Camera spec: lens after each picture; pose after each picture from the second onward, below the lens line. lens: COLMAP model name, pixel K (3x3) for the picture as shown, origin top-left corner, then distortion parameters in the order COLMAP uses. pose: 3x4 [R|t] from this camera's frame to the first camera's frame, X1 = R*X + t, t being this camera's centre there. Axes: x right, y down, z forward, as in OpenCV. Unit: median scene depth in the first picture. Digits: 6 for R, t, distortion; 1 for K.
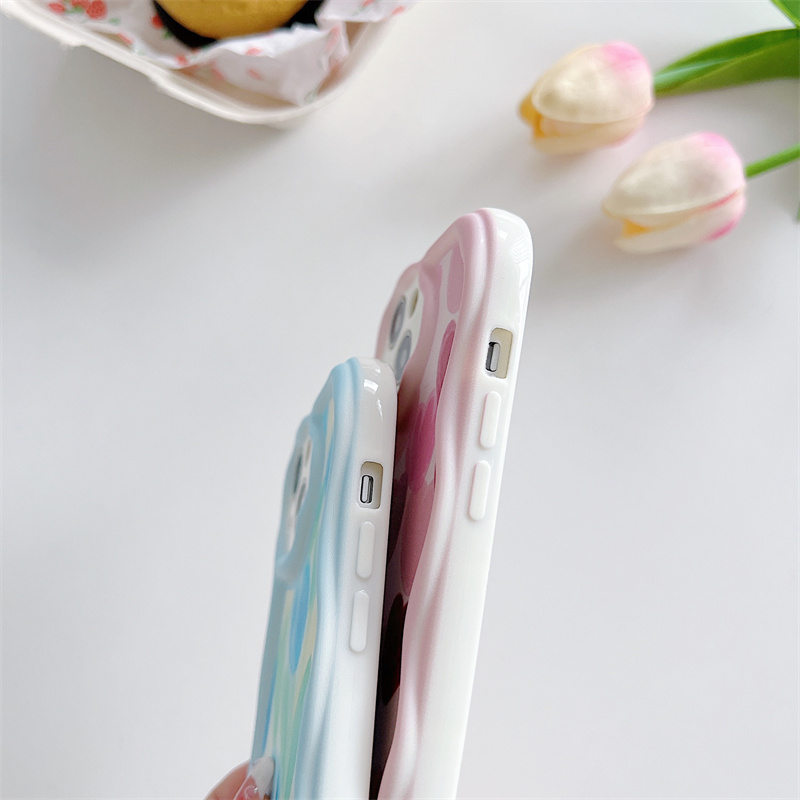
lens RADIAL K [[818.2, 0, 400.0], [0, 818.2, 400.0], [0, 0, 1]] dist [-0.015119, -0.029107]
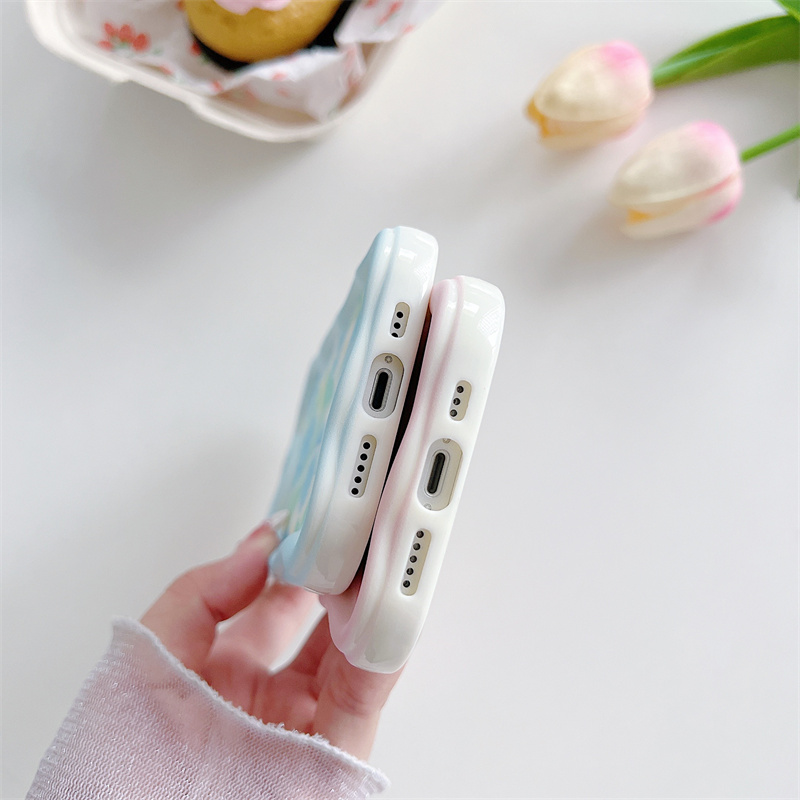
lens RADIAL K [[818.2, 0, 400.0], [0, 818.2, 400.0], [0, 0, 1]] dist [-0.015119, -0.029107]
pose [[0.996227, -0.040611, -0.076700, 0.048829], [0.041809, 0.999026, 0.014078, 0.003237], [0.076054, -0.017232, 0.996955, -0.096939]]
